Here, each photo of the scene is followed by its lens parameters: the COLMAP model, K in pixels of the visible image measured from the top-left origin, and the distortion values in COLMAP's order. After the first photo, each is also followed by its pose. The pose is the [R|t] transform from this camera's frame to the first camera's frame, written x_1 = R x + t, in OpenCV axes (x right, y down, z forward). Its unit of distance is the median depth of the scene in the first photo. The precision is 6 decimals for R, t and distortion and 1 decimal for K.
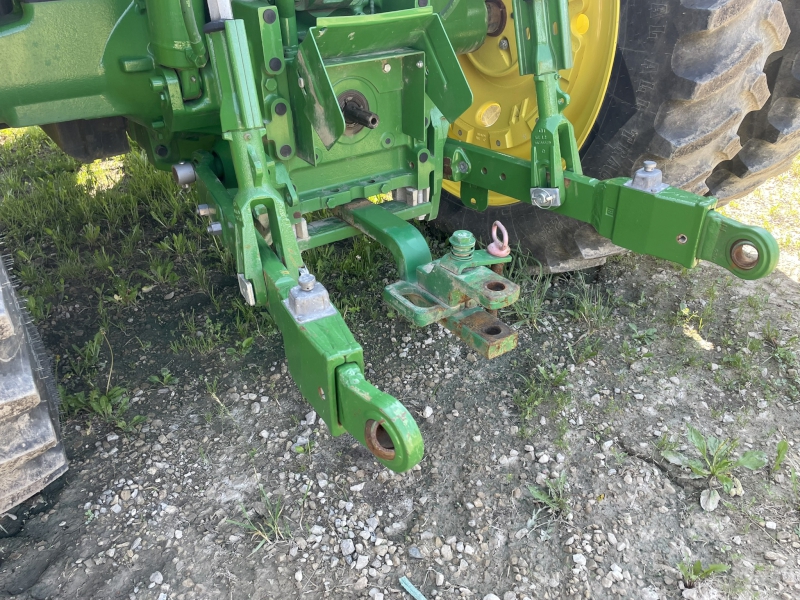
lens RADIAL K [[622.8, 0, 393.9], [0, 622.8, 293.0], [0, 0, 1]] dist [0.024790, -0.027108]
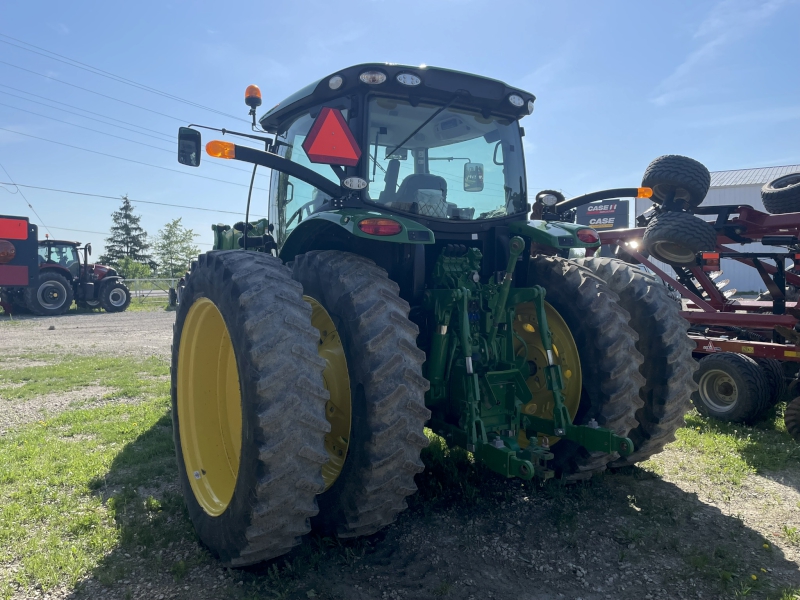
lens RADIAL K [[622.8, 0, 395.0], [0, 622.8, 297.4], [0, 0, 1]] dist [0.024790, -0.027108]
pose [[0.999082, 0.030419, -0.030161, -0.401277], [-0.041044, 0.881345, -0.470688, 0.617702], [0.012264, 0.471493, 0.881784, -1.648546]]
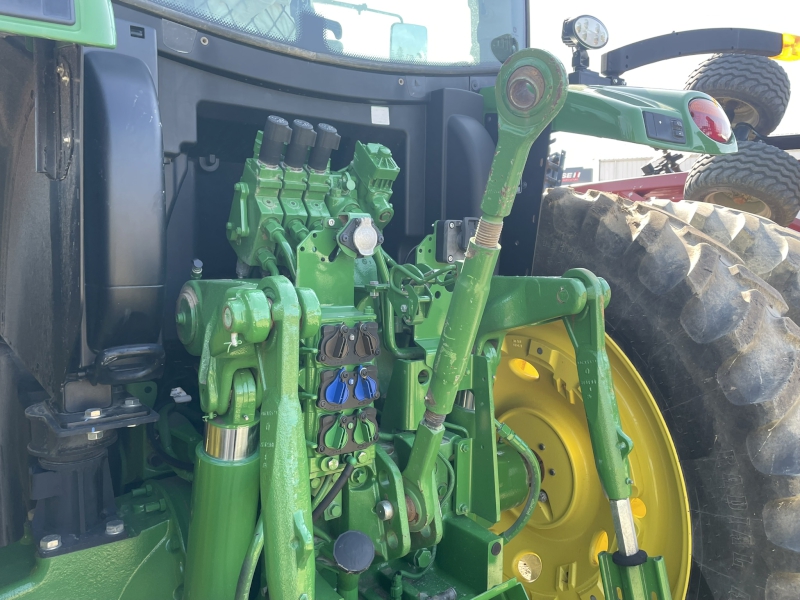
lens RADIAL K [[622.8, 0, 400.7], [0, 622.8, 298.4], [0, 0, 1]] dist [0.024790, -0.027108]
pose [[0.998043, 0.037490, 0.050046, -0.131778], [-0.012490, 0.903726, -0.427930, -0.359151], [-0.061271, 0.426467, 0.902425, 0.047773]]
